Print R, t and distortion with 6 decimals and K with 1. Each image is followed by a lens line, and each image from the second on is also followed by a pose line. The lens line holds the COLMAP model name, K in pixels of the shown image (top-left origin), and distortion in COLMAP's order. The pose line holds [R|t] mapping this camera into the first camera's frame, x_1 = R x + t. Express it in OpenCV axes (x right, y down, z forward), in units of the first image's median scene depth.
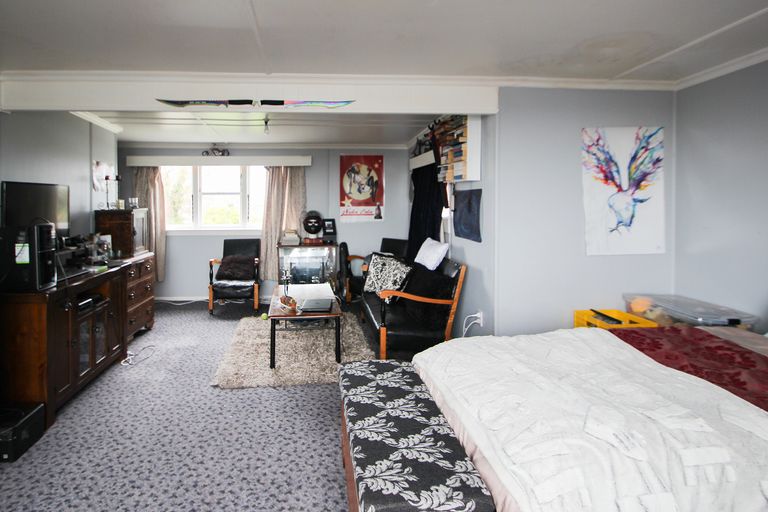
lens RADIAL K [[406.7, 0, 394.4], [0, 406.7, 207.1], [0, 0, 1]] dist [-0.014051, 0.000854]
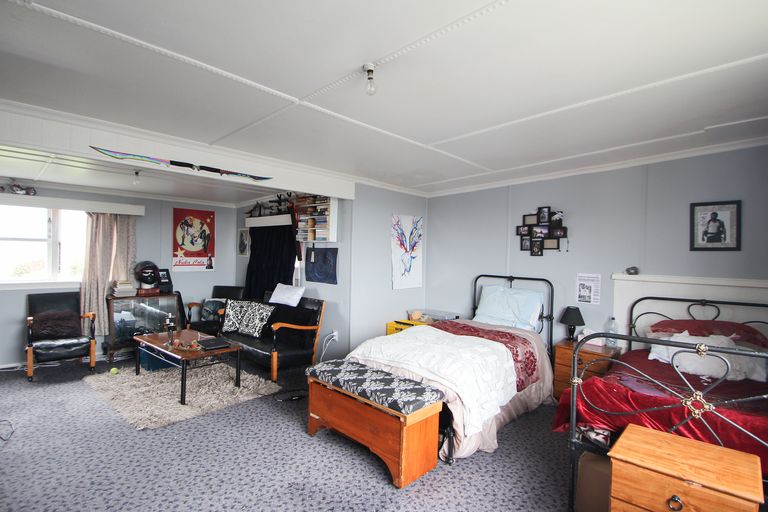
lens RADIAL K [[406.7, 0, 382.2], [0, 406.7, 256.8], [0, 0, 1]] dist [-0.014051, 0.000854]
pose [[0.710980, 0.014628, 0.703060, -0.569363], [-0.015032, 0.999871, -0.005602, -0.005230], [-0.703052, -0.006585, 0.711108, -0.132335]]
